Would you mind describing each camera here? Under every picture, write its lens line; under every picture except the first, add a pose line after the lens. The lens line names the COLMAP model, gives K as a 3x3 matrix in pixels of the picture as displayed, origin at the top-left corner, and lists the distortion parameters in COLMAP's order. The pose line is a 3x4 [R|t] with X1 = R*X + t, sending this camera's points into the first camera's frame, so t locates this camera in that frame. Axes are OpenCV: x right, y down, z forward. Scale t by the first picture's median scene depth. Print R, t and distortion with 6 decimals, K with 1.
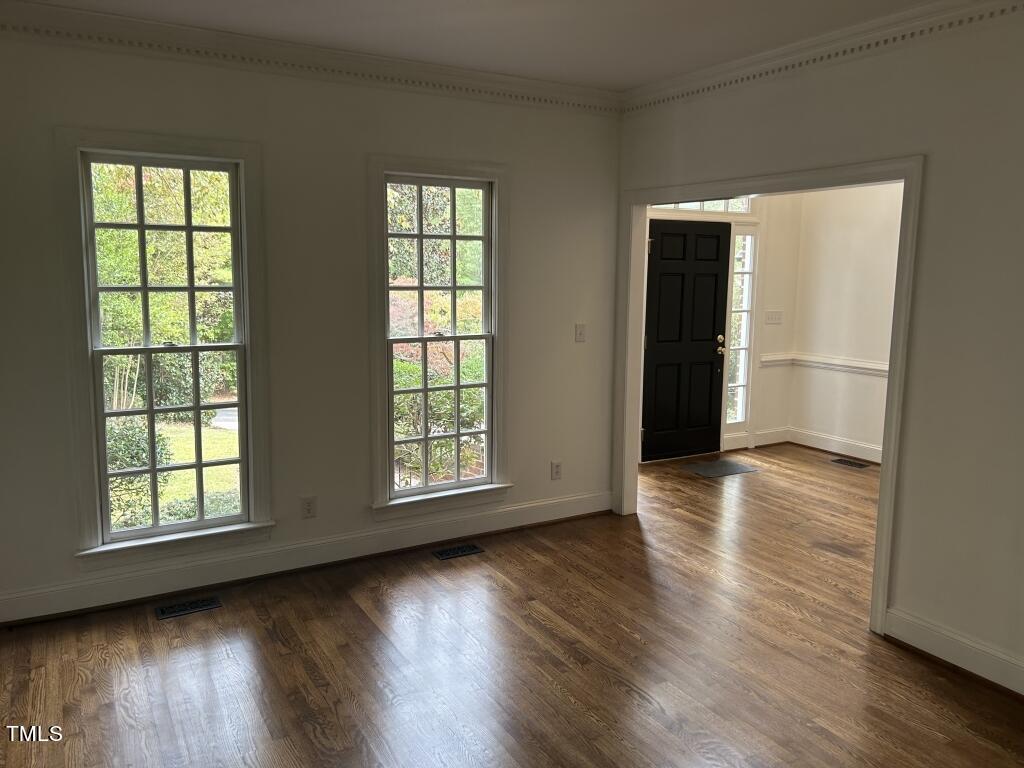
lens RADIAL K [[774.9, 0, 512.6], [0, 774.9, 382.5], [0, 0, 1]] dist [0.021490, -0.011033]
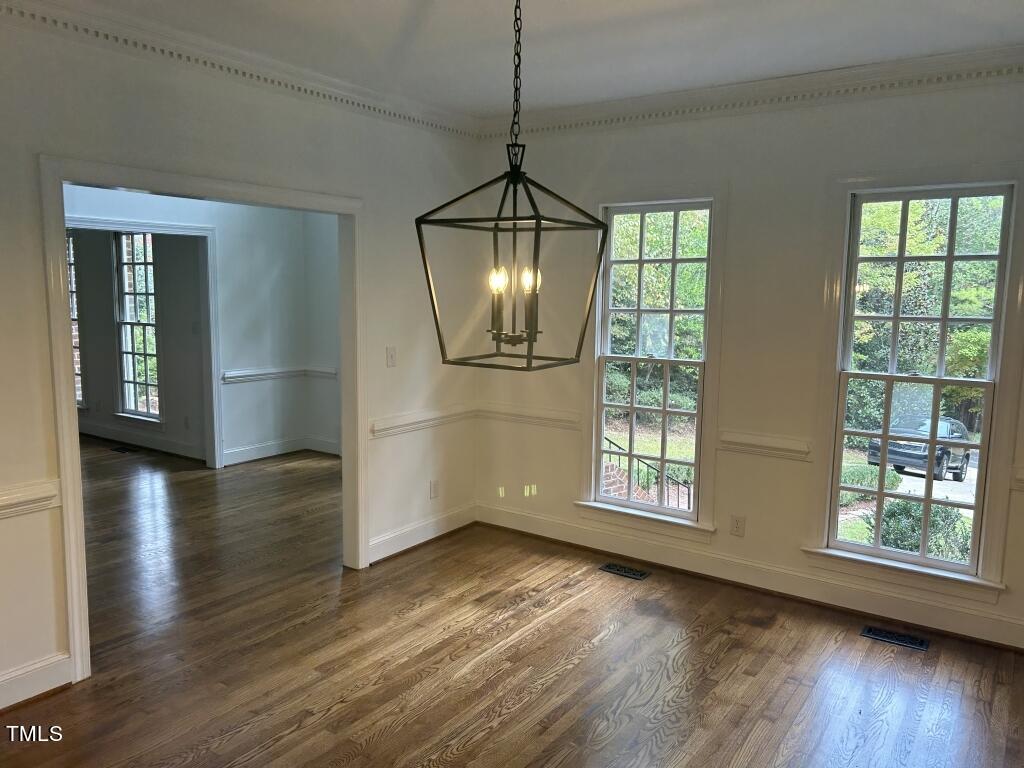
lens RADIAL K [[774.9, 0, 545.2], [0, 774.9, 386.4], [0, 0, 1]] dist [0.021490, -0.011033]
pose [[0.452614, 0.113212, -0.884491, 0.716042], [-0.146288, 0.987896, 0.051589, -0.054585], [0.879625, 0.106040, 0.463697, 0.395765]]
